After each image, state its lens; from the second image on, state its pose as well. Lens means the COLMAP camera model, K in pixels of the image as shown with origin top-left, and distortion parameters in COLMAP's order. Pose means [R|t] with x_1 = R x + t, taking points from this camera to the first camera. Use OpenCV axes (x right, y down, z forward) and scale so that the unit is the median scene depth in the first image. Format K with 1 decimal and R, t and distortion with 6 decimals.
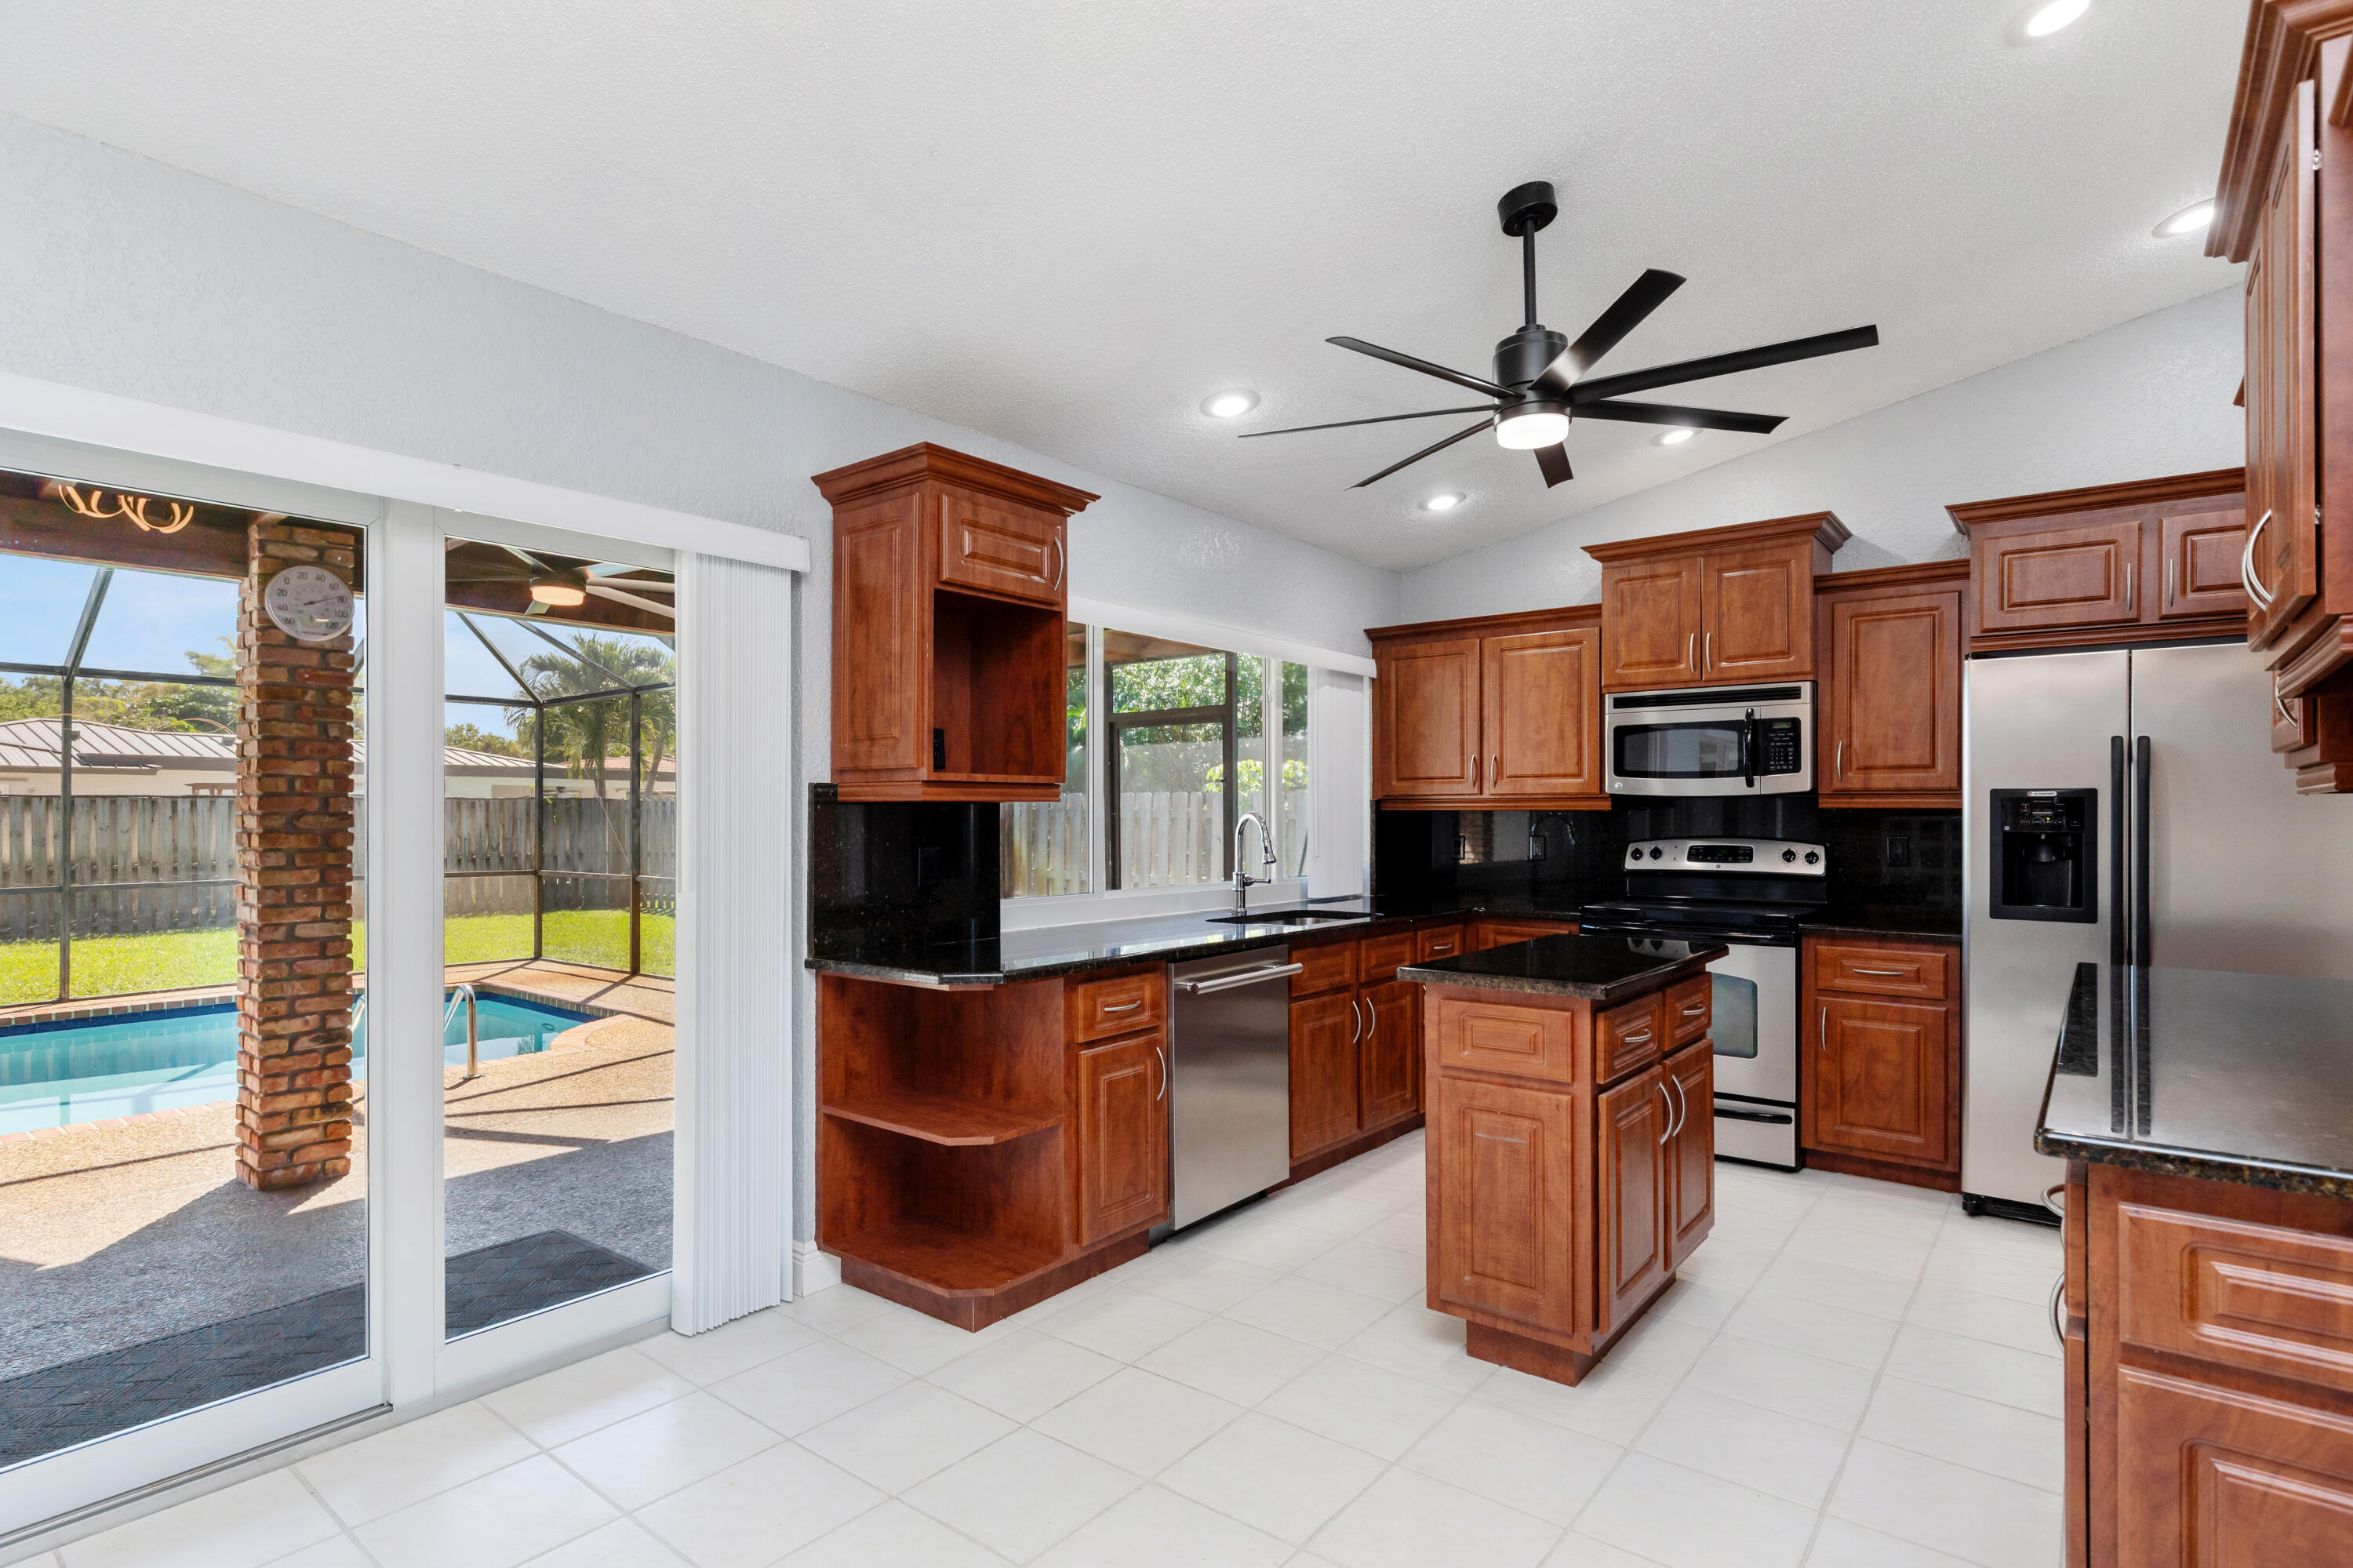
lens RADIAL K [[1180.3, 0, 1156.4], [0, 1180.3, 808.5], [0, 0, 1]] dist [0.002863, -0.001879]
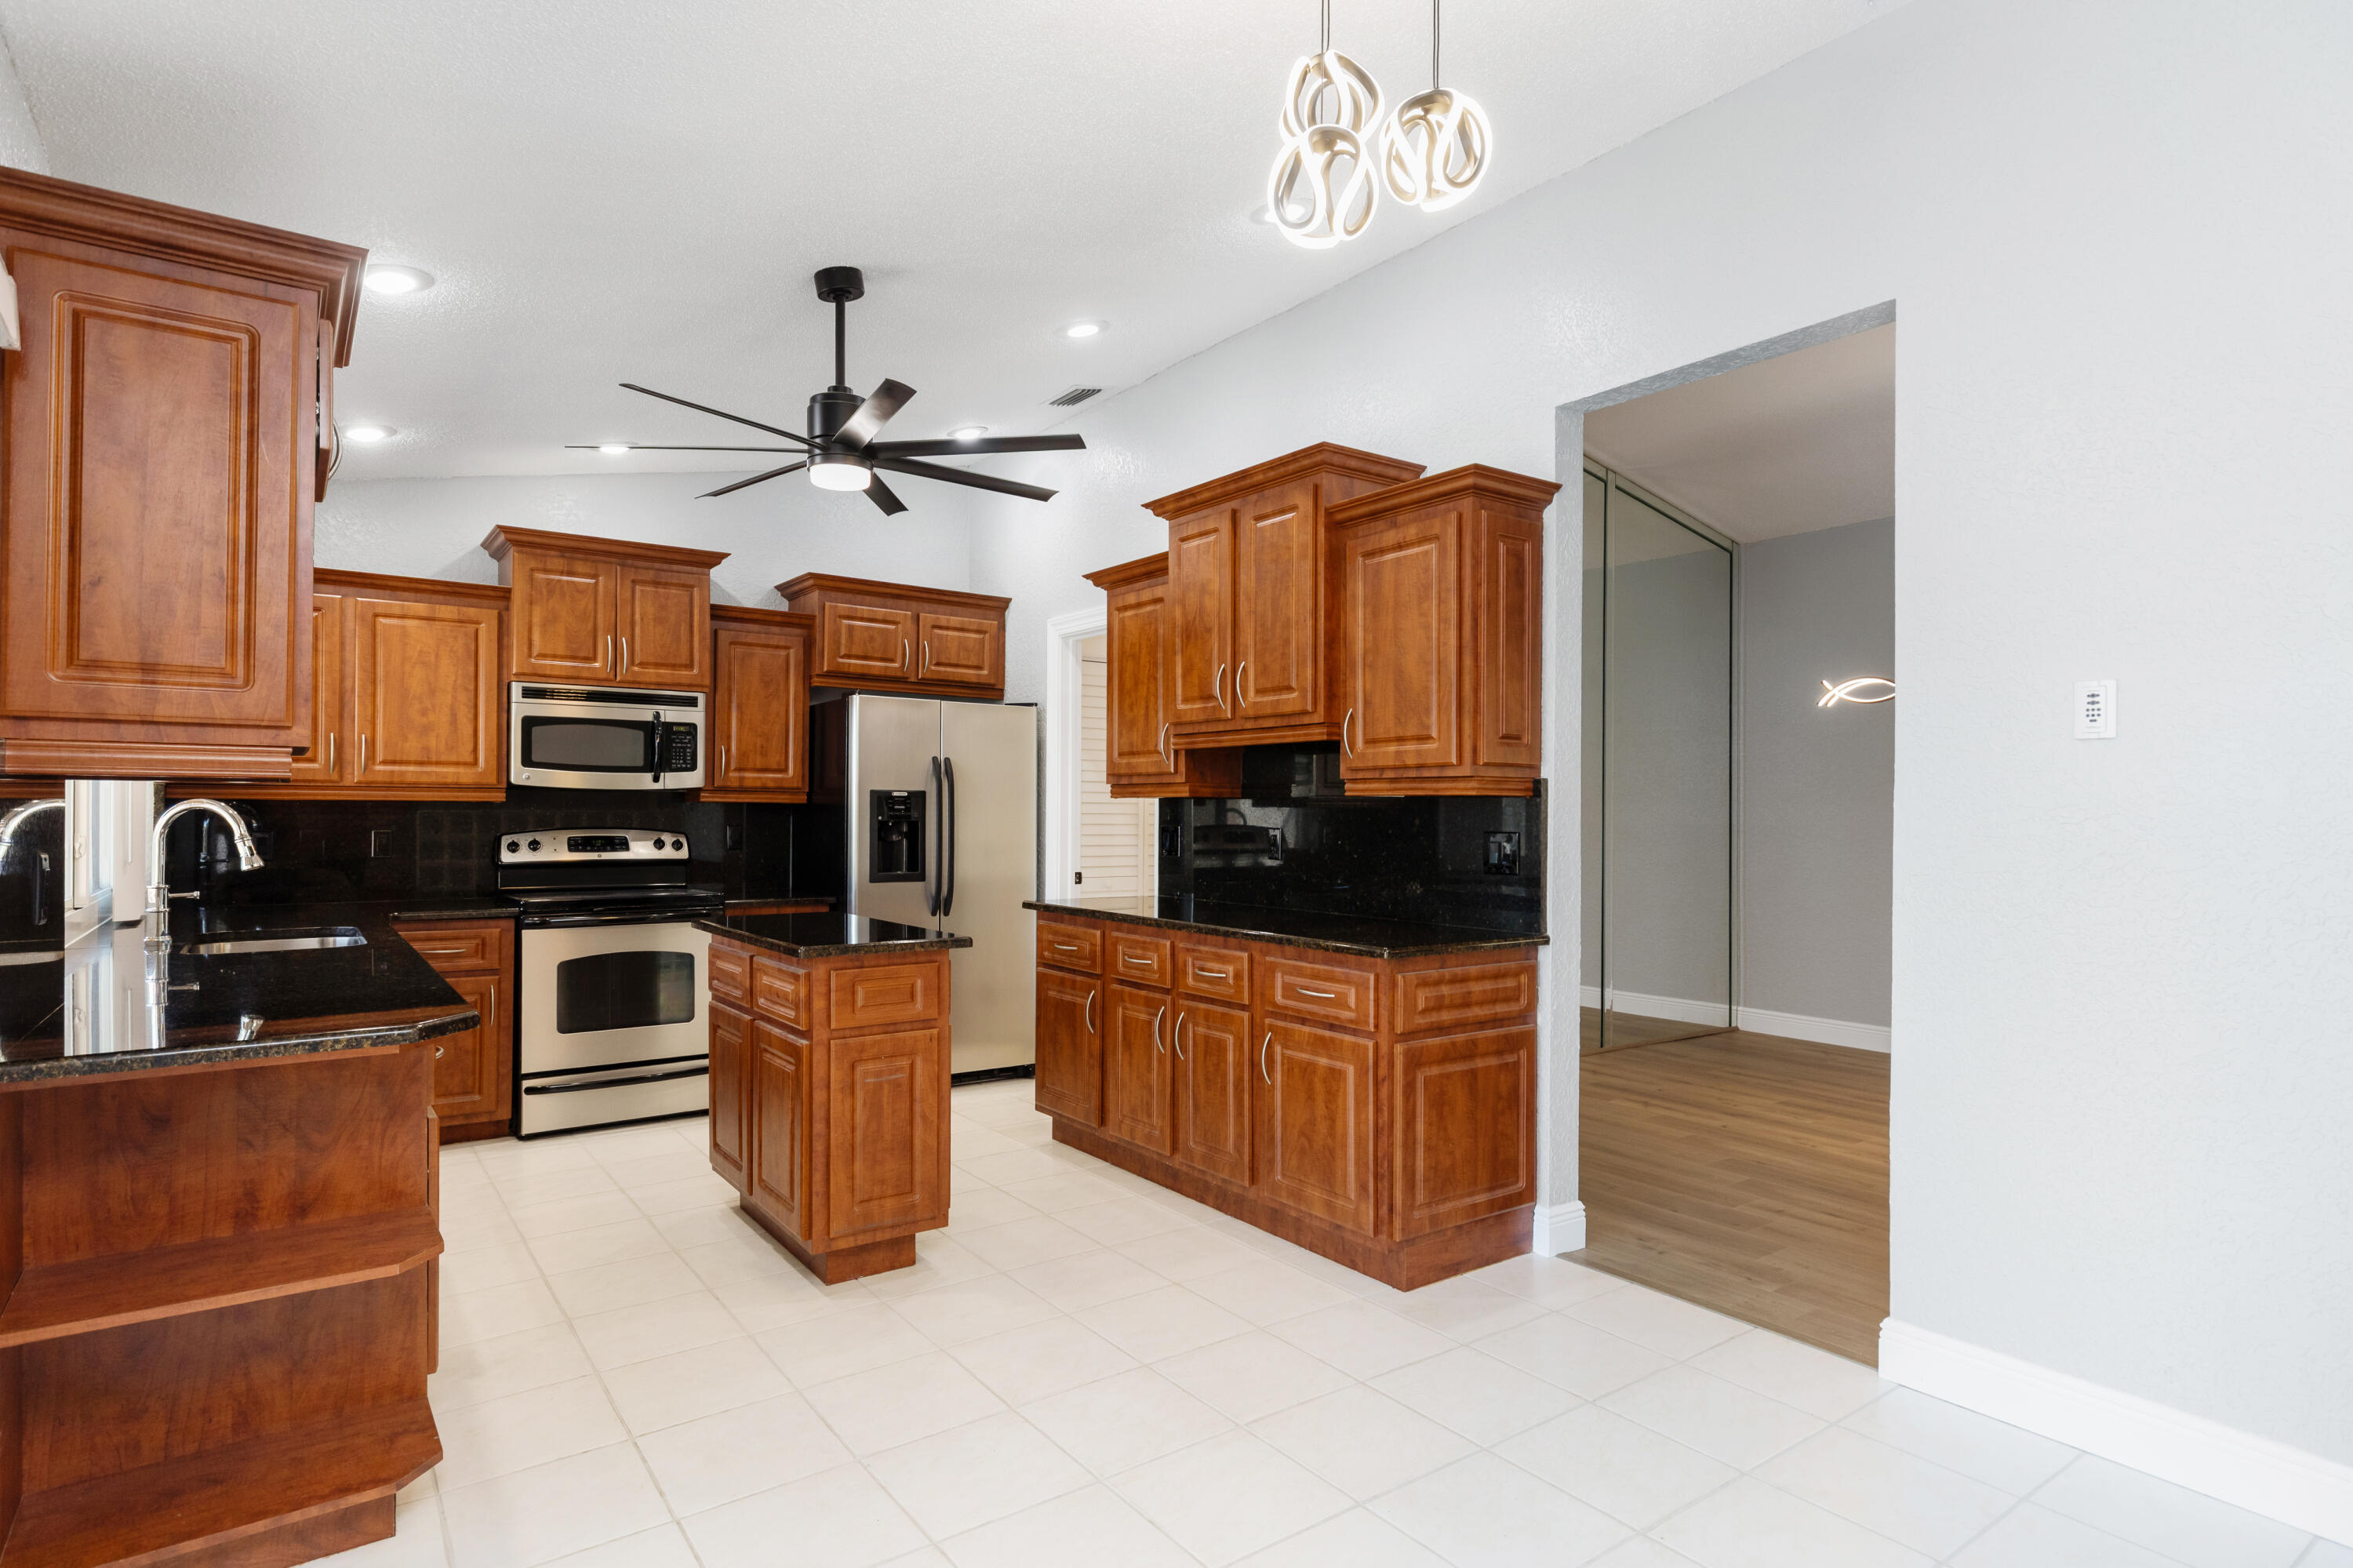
lens RADIAL K [[1219.4, 0, 1162.9], [0, 1219.4, 801.2], [0, 0, 1]] dist [-0.000729, 0.001666]
pose [[0.261842, 0.010158, 0.965057, -0.483564], [-0.009993, 0.999920, -0.007813, 0.003980], [-0.965059, -0.007598, 0.261922, 0.241072]]
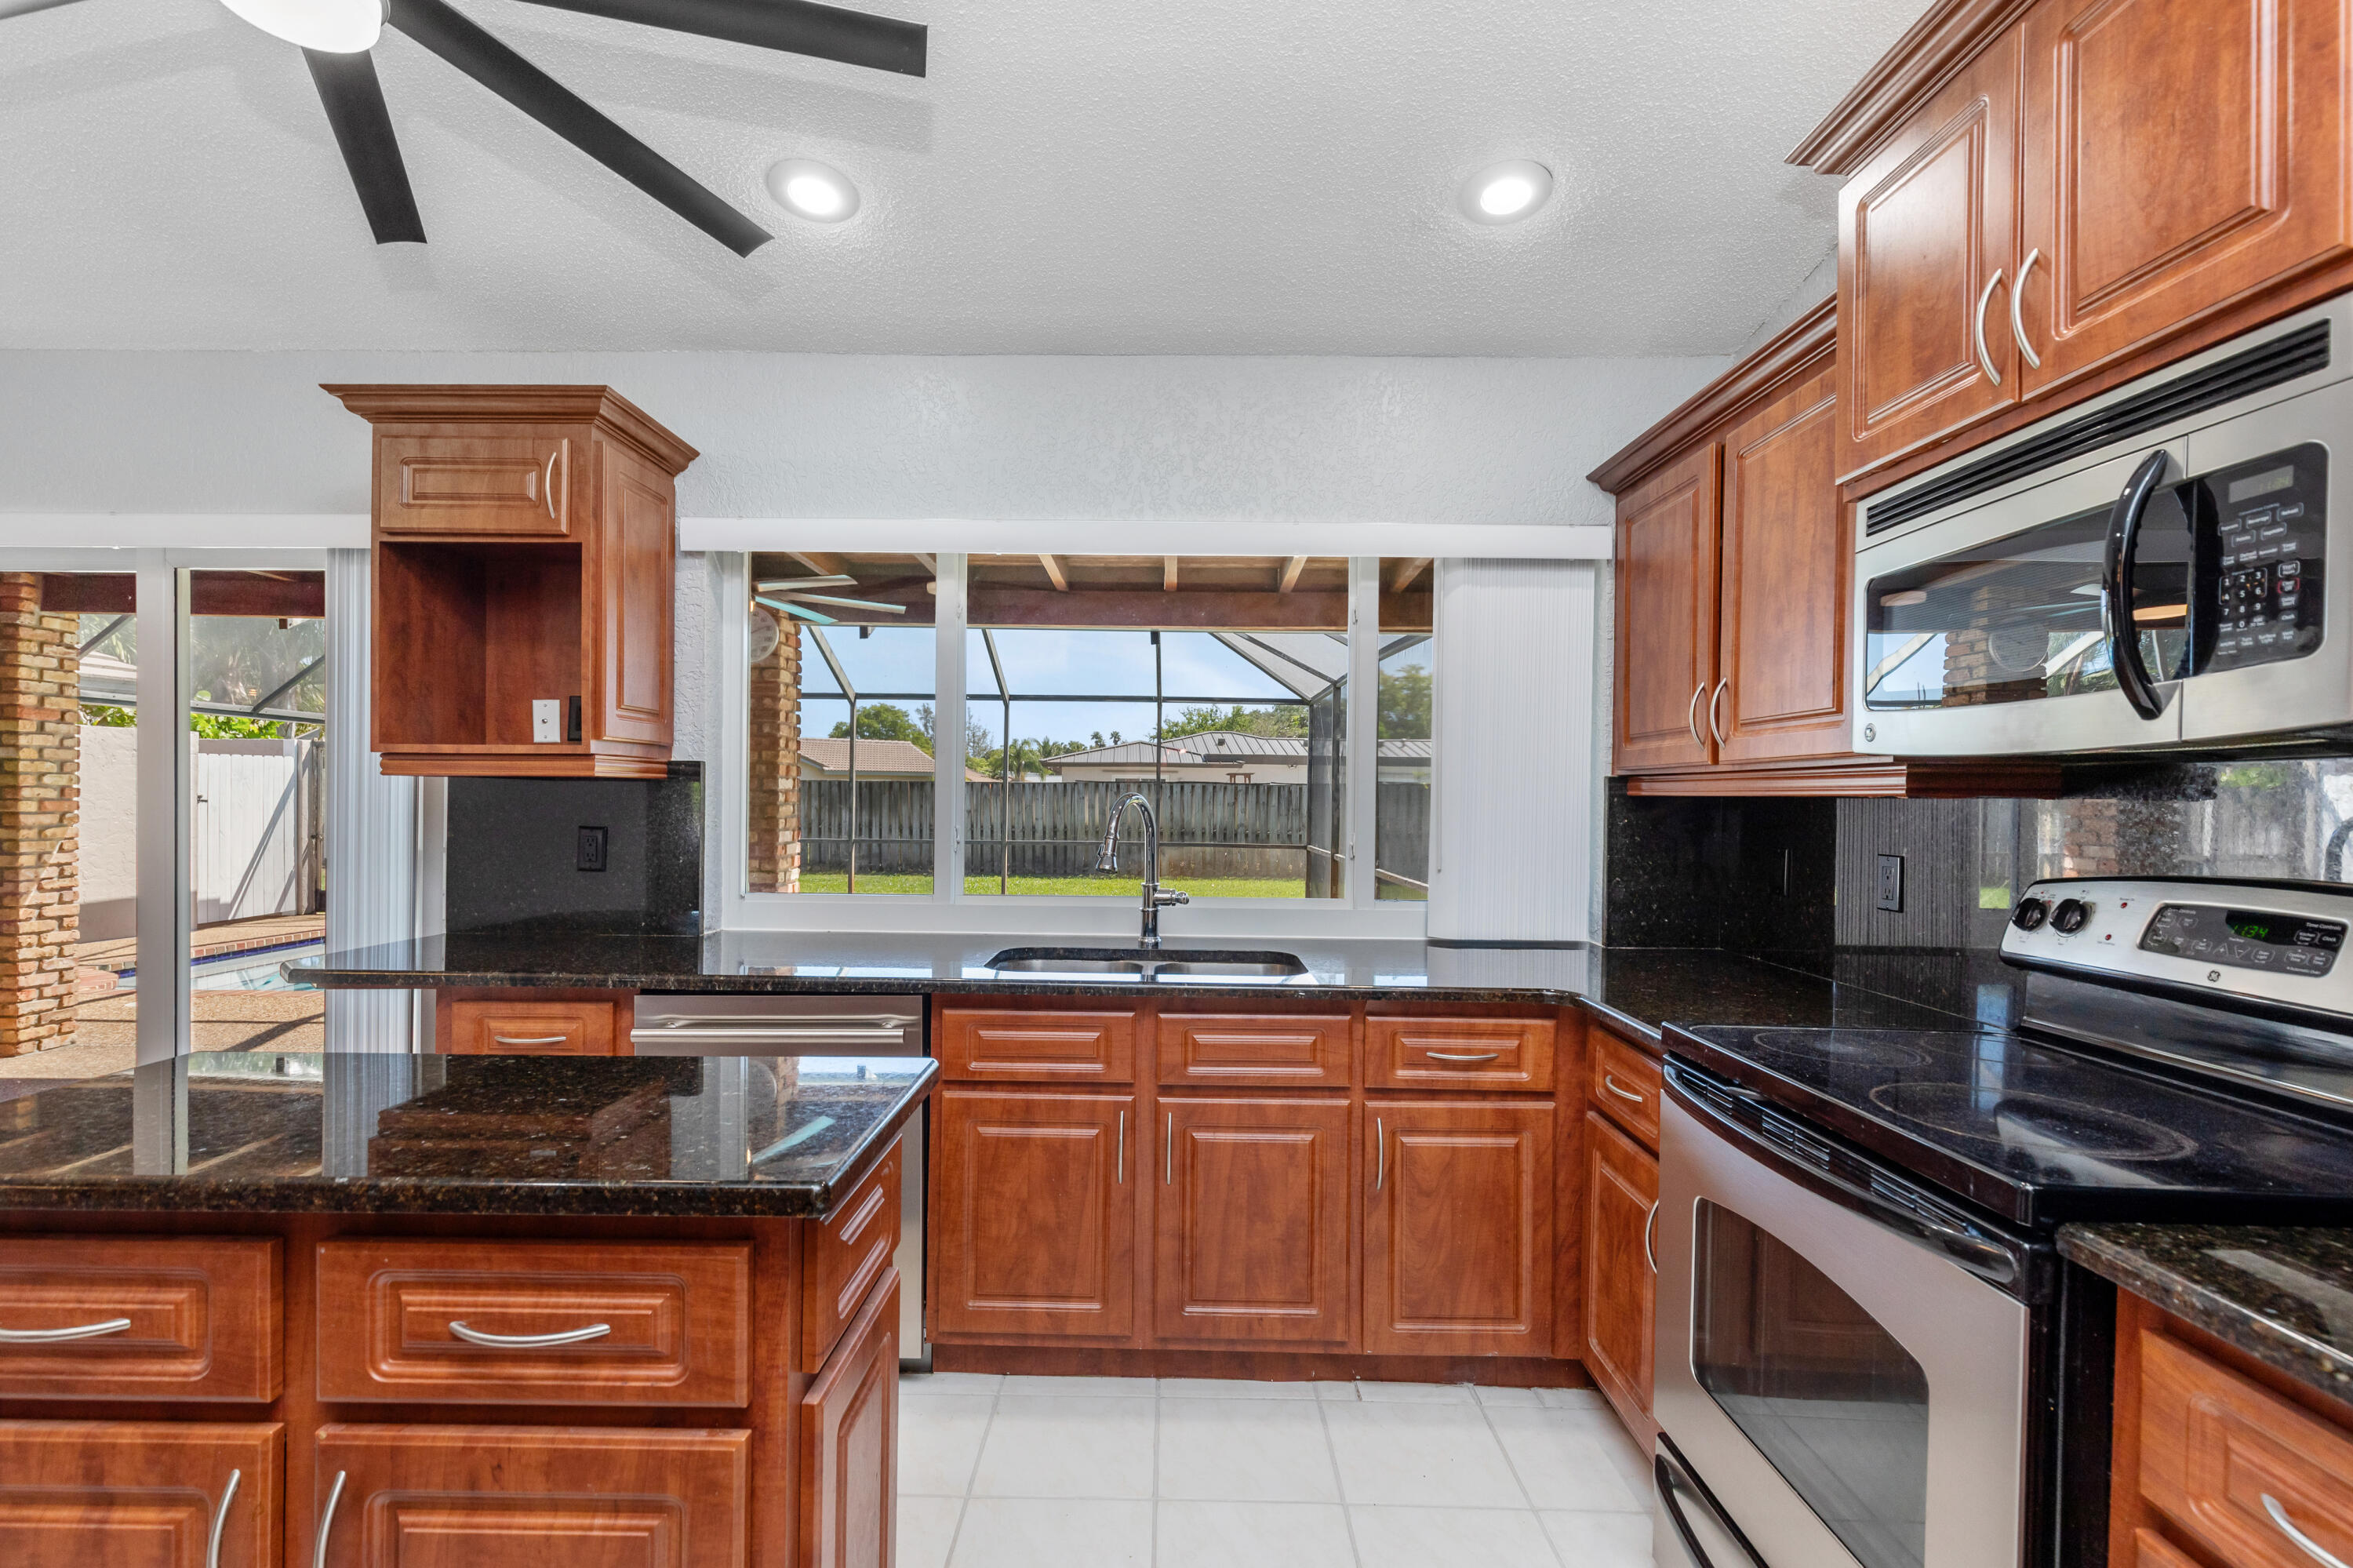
lens RADIAL K [[1075.6, 0, 1162.3], [0, 1075.6, 803.6], [0, 0, 1]] dist [0.010602, -0.002648]
pose [[0.616222, 0.013426, -0.787458, 0.569356], [-0.006977, 0.999909, 0.011588, 0.001651], [0.787542, -0.001647, 0.616259, 0.644091]]
